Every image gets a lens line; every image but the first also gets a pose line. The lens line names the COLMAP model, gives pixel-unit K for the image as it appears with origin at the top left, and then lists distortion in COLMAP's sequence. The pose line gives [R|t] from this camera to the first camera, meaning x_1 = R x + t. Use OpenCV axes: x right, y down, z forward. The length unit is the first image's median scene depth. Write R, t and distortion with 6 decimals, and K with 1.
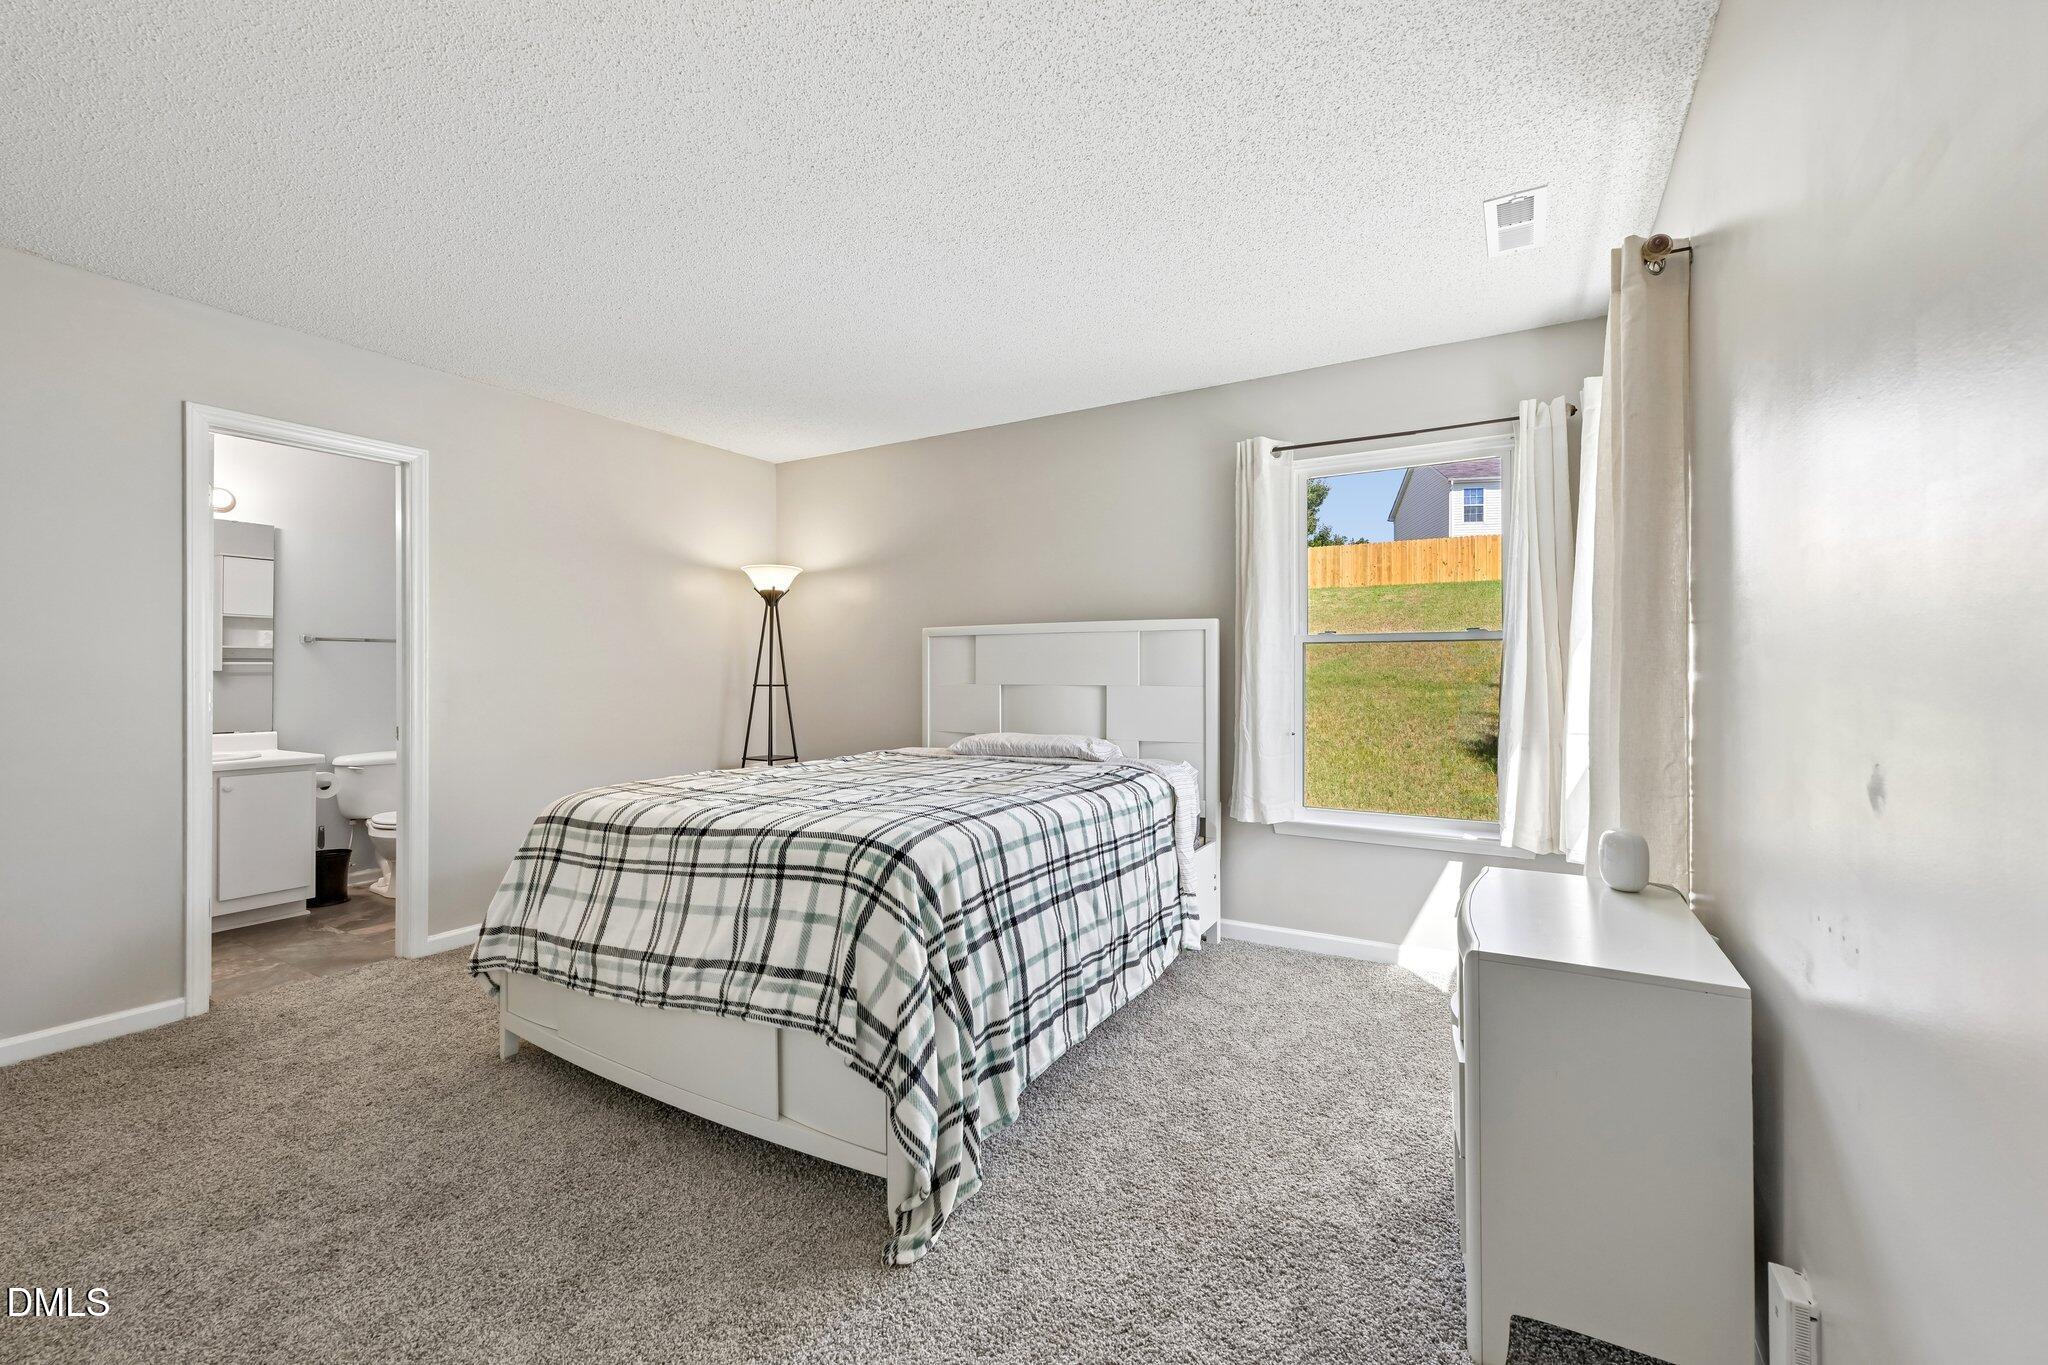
lens RADIAL K [[834.0, 0, 1022.2], [0, 834.0, 665.5], [0, 0, 1]] dist [-0.003785, 0.002164]
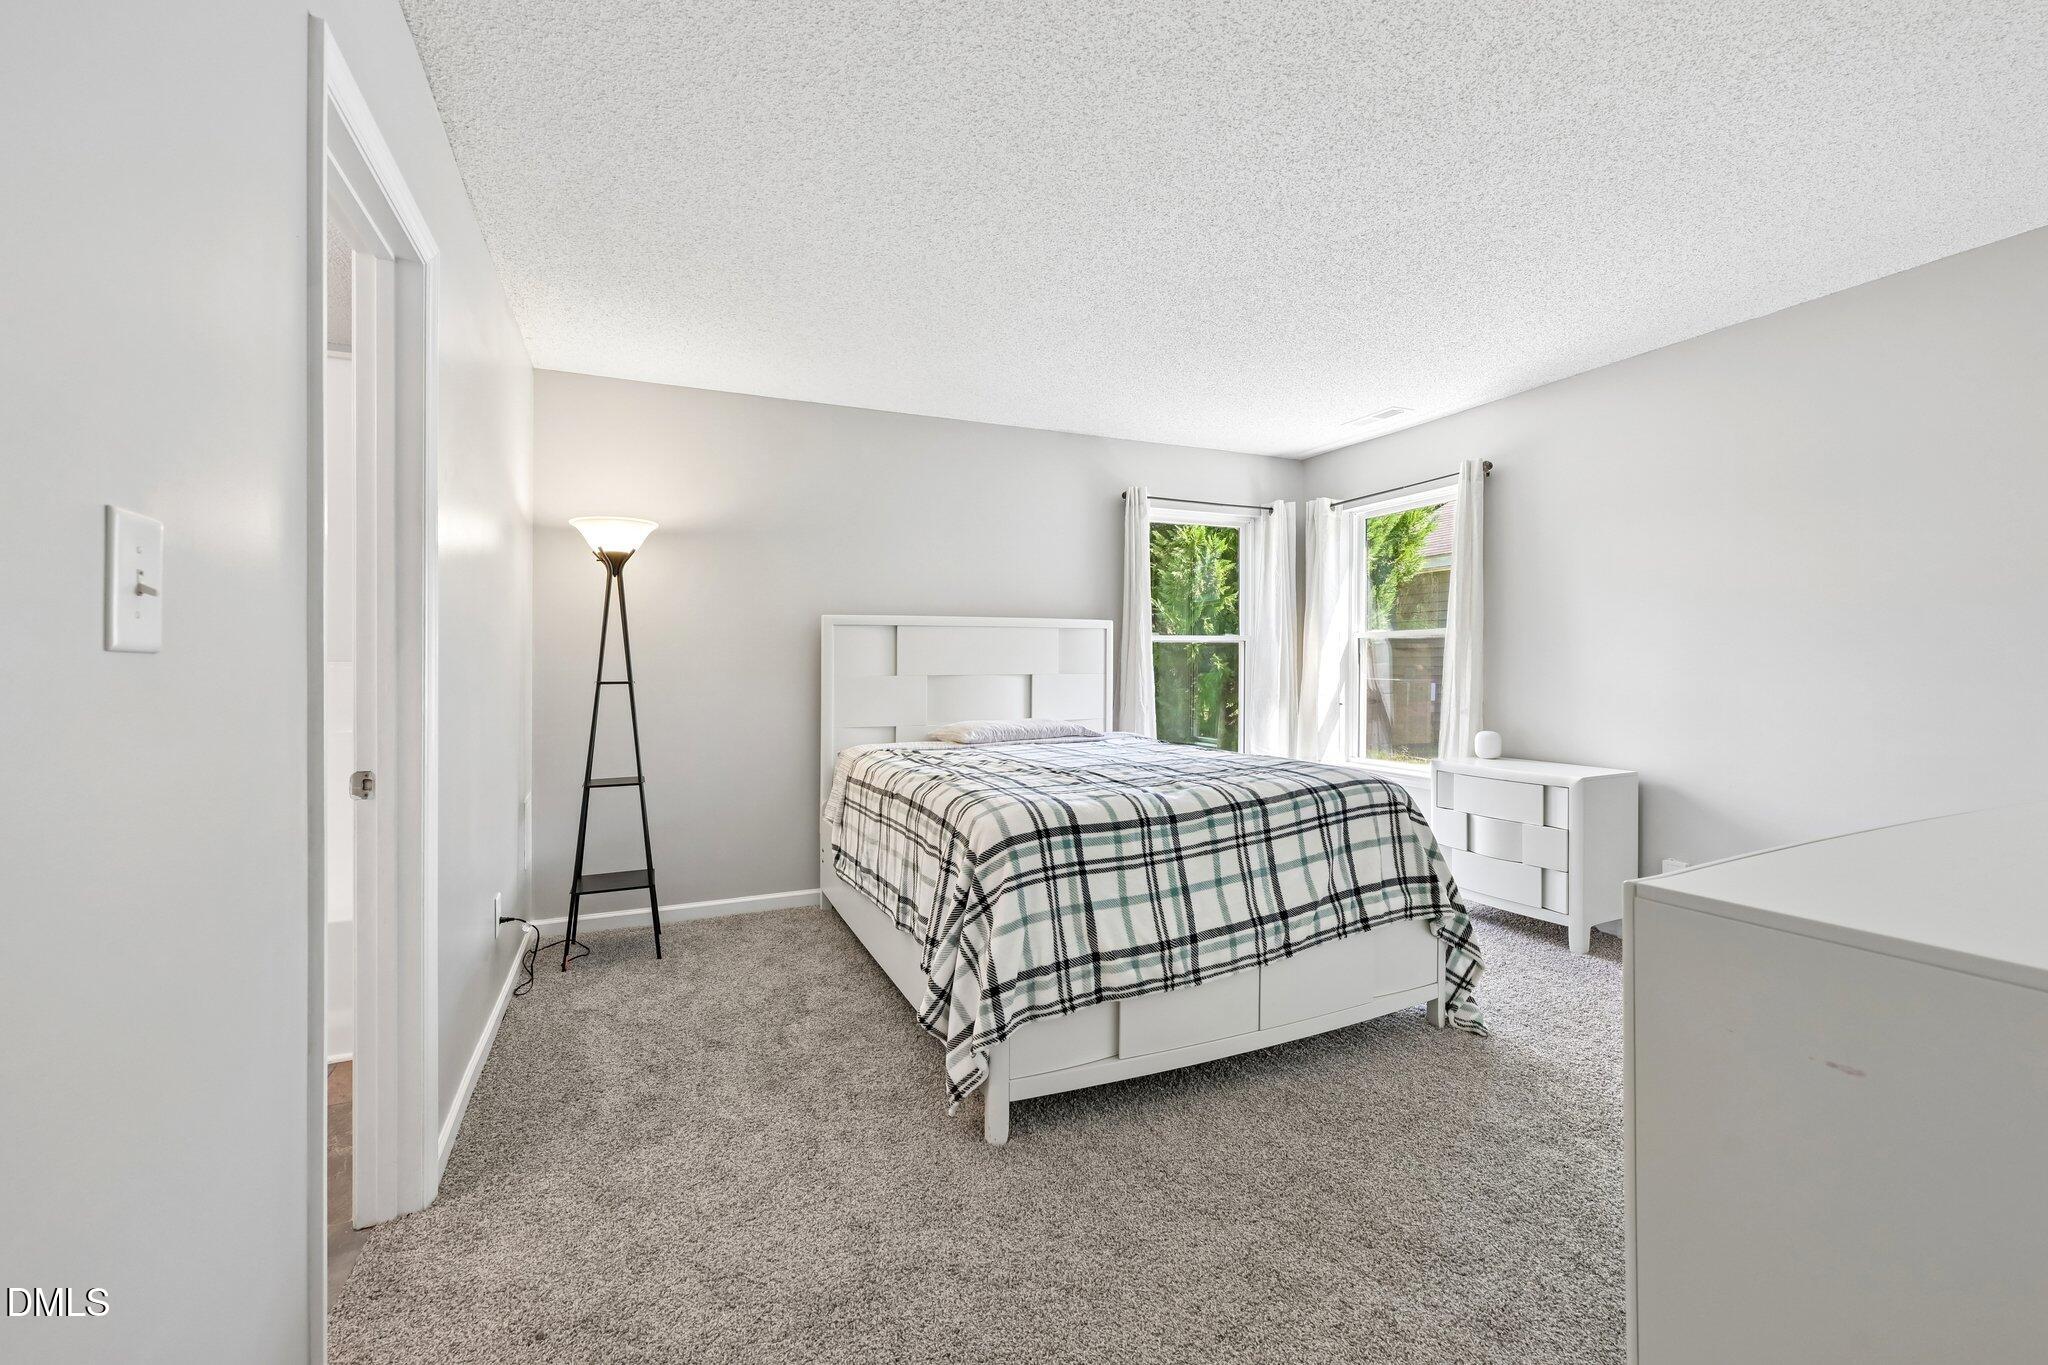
lens RADIAL K [[834.0, 0, 1022.1], [0, 834.0, 679.6], [0, 0, 1]] dist [-0.003785, 0.002164]
pose [[0.579143, -0.016645, 0.815056, -0.890077], [-0.000055, 0.999791, 0.020457, 0.007666], [-0.815226, -0.011893, 0.579020, 0.369940]]
